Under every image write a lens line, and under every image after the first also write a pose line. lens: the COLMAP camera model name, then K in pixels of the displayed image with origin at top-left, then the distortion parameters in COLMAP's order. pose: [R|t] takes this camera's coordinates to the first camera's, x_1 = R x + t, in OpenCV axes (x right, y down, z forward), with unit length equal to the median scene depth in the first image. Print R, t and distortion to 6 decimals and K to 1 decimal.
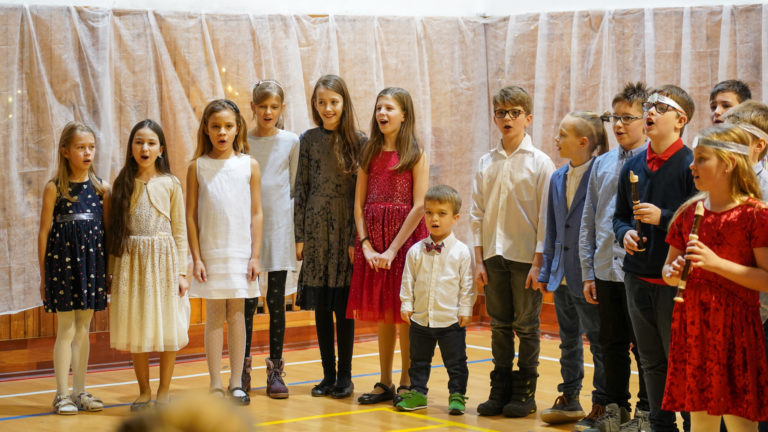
lens RADIAL K [[1935.2, 0, 418.7], [0, 1935.2, 201.5], [0, 0, 1]] dist [-0.065383, 0.000000]
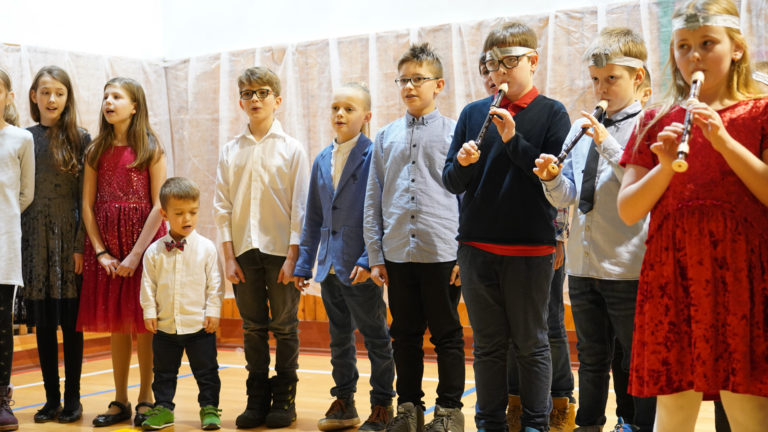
lens RADIAL K [[1140.0, 0, 415.5], [0, 1140.0, 223.9], [0, 0, 1]] dist [-0.019199, 0.000000]
pose [[0.944717, -0.031208, 0.326399, -0.051975], [0.047832, 0.997928, -0.043029, 0.035993], [-0.324380, 0.056263, 0.944252, 0.398269]]
